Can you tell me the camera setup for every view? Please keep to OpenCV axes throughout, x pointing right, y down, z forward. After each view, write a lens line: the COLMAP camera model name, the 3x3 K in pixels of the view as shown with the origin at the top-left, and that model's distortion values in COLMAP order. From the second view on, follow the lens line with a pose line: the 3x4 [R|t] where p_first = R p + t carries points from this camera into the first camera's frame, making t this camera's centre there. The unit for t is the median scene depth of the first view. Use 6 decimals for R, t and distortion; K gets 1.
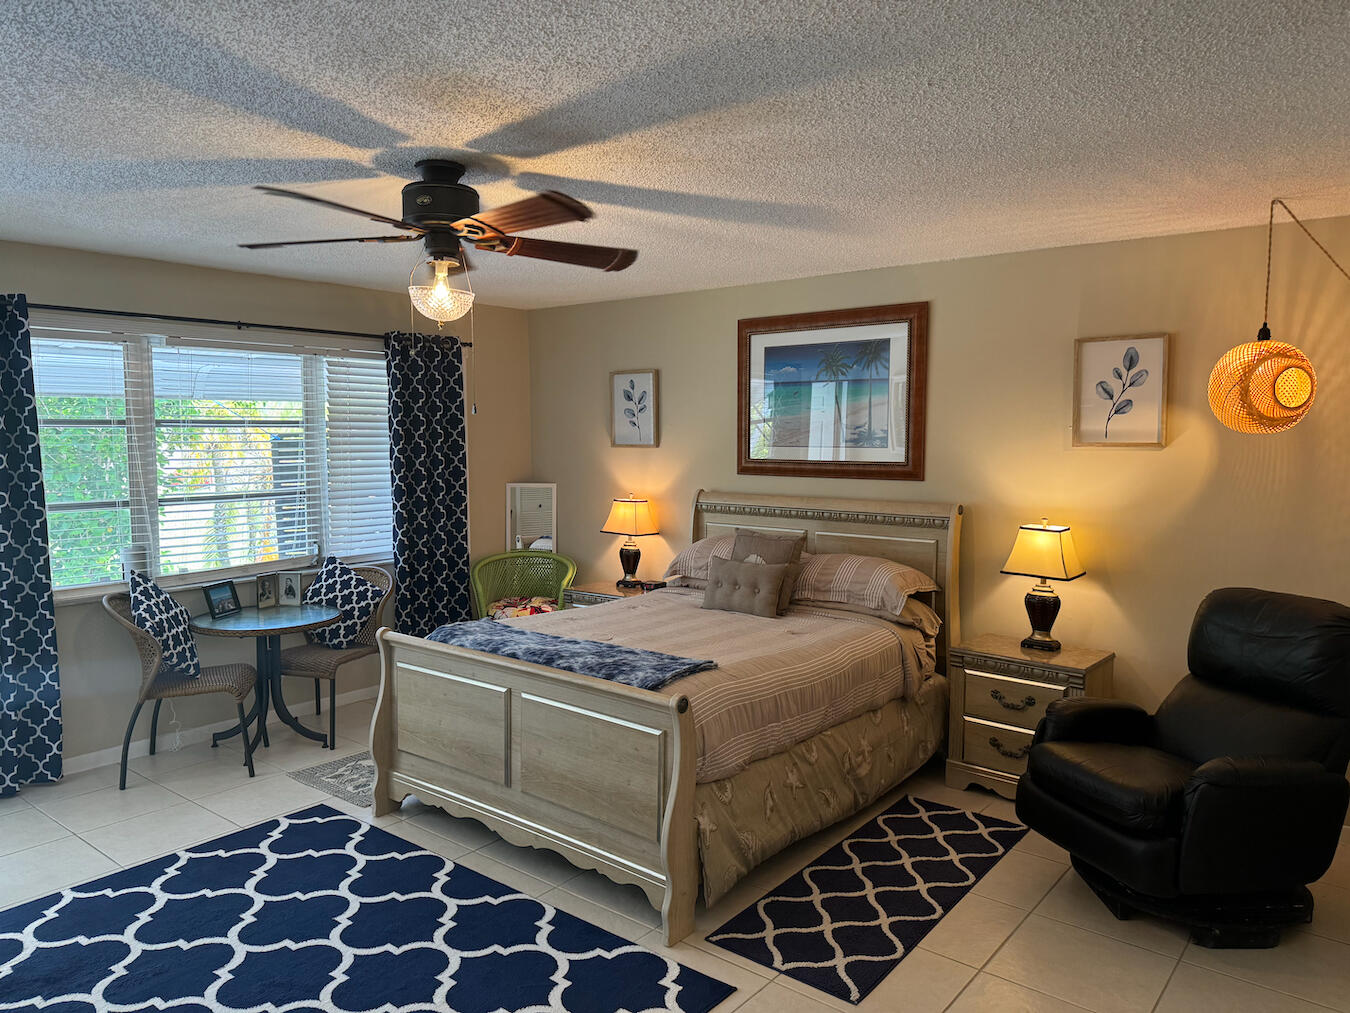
lens RADIAL K [[966.6, 0, 675.0], [0, 966.6, 506.5], [0, 0, 1]] dist [0.006636, -0.004374]
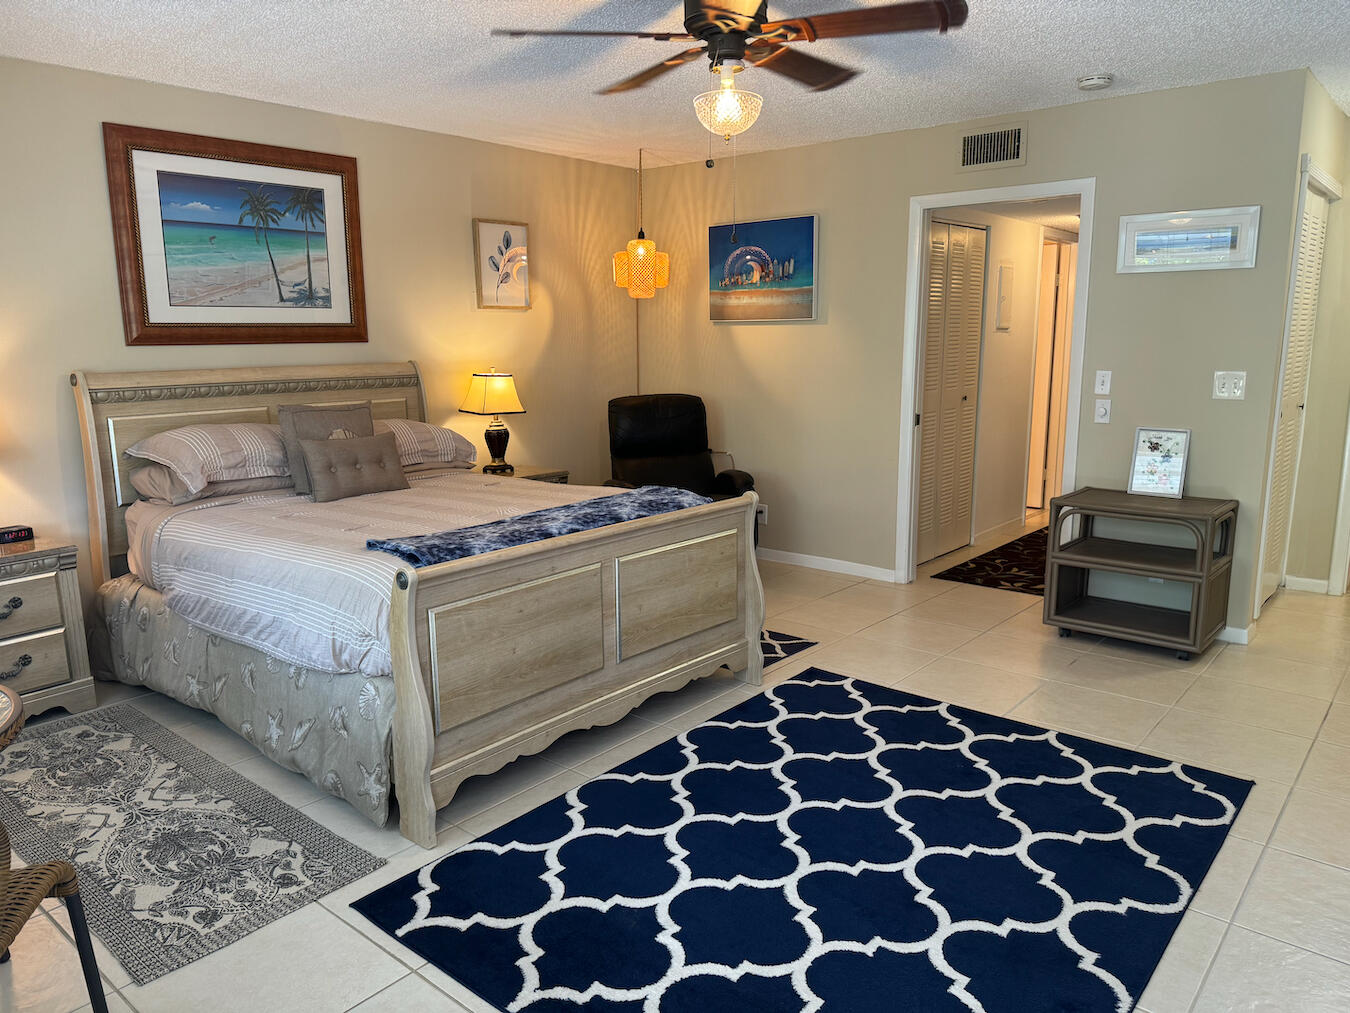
lens RADIAL K [[937.6, 0, 675.0], [0, 937.6, 506.5], [0, 0, 1]] dist [0.149592, -0.207556]
pose [[0.021436, -0.188512, 0.981837, -0.868790], [0.082647, 0.979035, 0.186170, -0.019342], [-0.996348, 0.077155, 0.036566, 0.752336]]
